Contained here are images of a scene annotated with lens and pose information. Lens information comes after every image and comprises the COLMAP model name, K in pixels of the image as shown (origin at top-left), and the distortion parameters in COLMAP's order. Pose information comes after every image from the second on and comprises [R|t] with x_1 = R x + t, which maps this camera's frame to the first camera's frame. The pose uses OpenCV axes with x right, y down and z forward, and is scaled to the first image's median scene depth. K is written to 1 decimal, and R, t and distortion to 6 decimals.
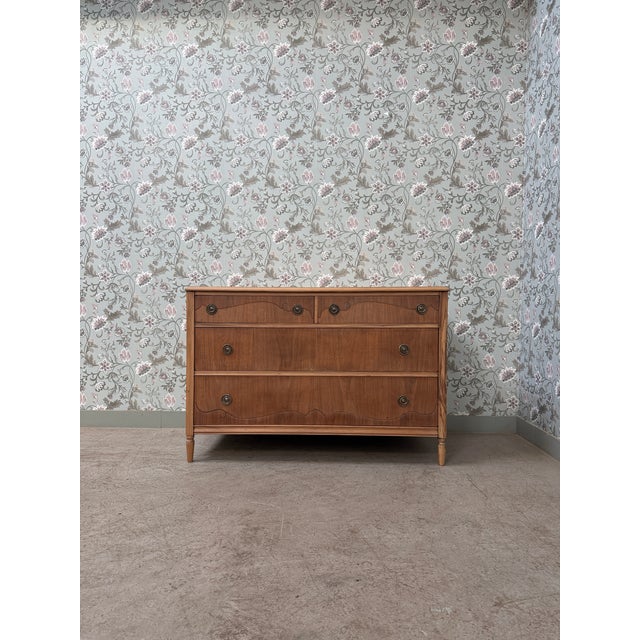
lens RADIAL K [[456.4, 0, 298.2], [0, 456.4, 320.6], [0, 0, 1]] dist [0.005265, -0.030009]
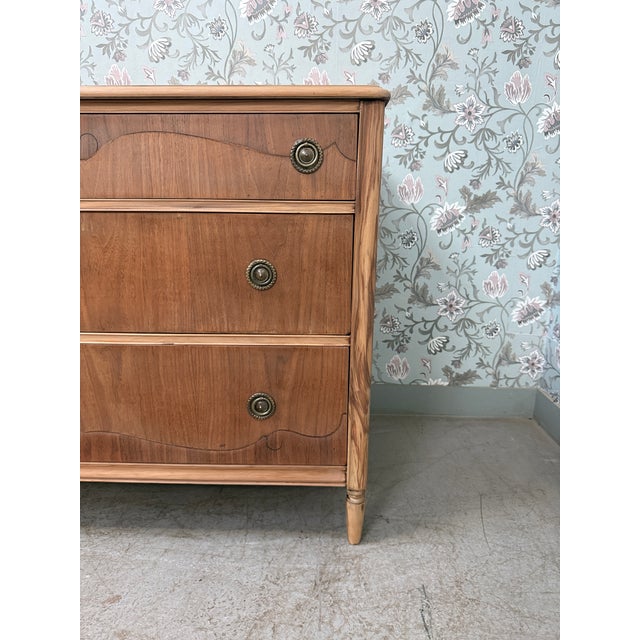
lens RADIAL K [[456.4, 0, 322.8], [0, 456.4, 325.5], [0, 0, 1]] dist [0.005265, -0.030009]
pose [[0.999811, 0.001399, 0.019400, 0.217825], [-0.005994, 0.971035, 0.238863, 0.012244], [-0.018504, -0.238935, 0.970859, 0.502624]]
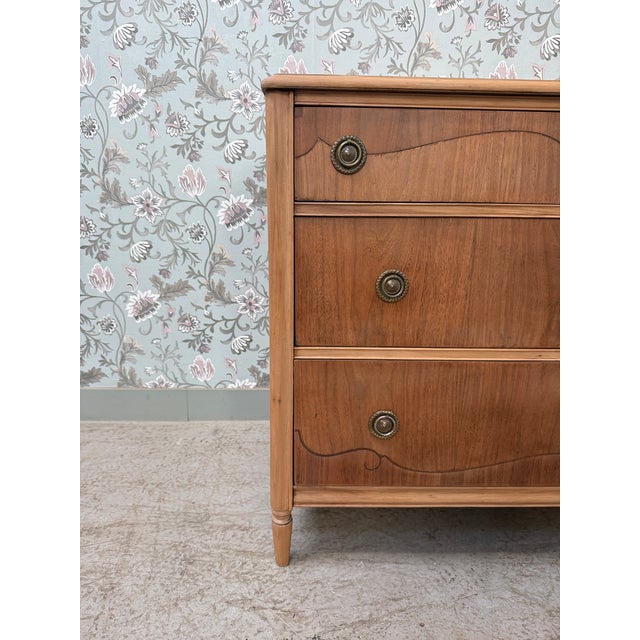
lens RADIAL K [[456.4, 0, 317.6], [0, 456.4, 325.3], [0, 0, 1]] dist [0.005265, -0.030009]
pose [[0.999466, -0.002246, 0.032592, -0.174676], [-0.005571, 0.971306, 0.237770, 0.010208], [-0.032191, -0.237824, 0.970775, 0.534512]]
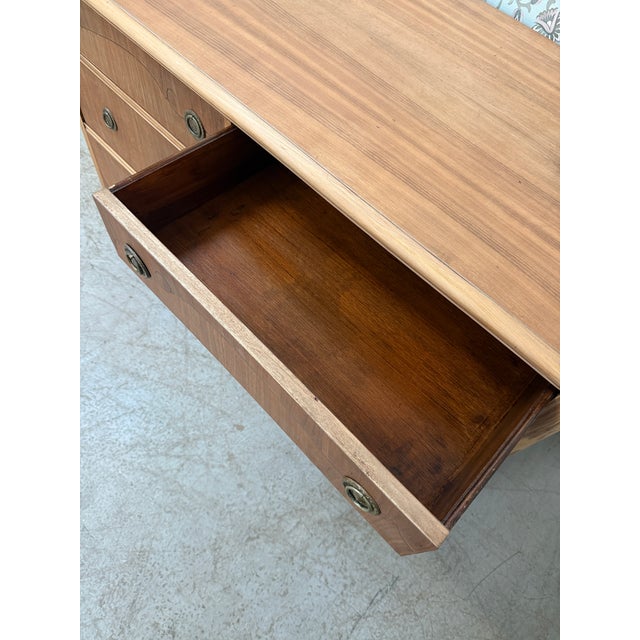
lens RADIAL K [[456.4, 0, 325.6], [0, 456.4, 316.8], [0, 0, 1]] dist [0.005265, -0.030009]
pose [[0.722780, 0.637082, -0.267796, 0.204323], [-0.137792, 0.512578, 0.847513, -0.202092], [0.677201, -0.575665, 0.458266, 0.655198]]
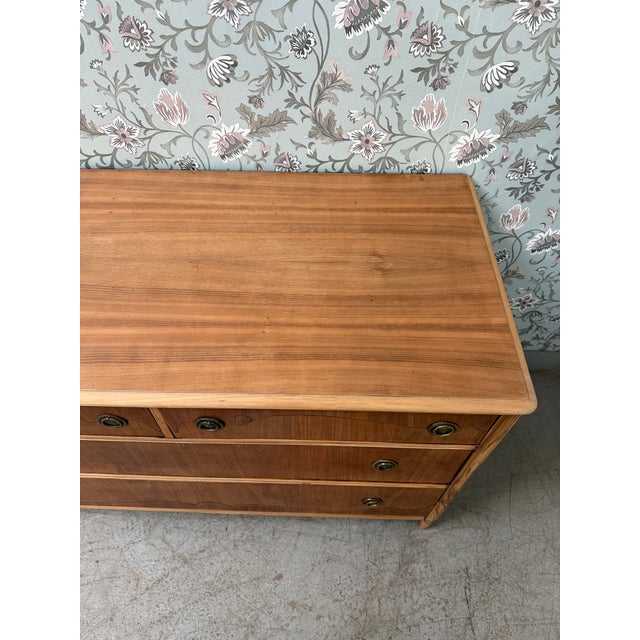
lens RADIAL K [[456.4, 0, 314.4], [0, 456.4, 308.9], [0, 0, 1]] dist [0.005265, -0.030009]
pose [[0.999961, -0.003020, -0.008327, 0.133642], [0.008403, 0.620920, 0.783829, -0.298426], [0.002803, -0.783868, 0.620921, 0.665639]]
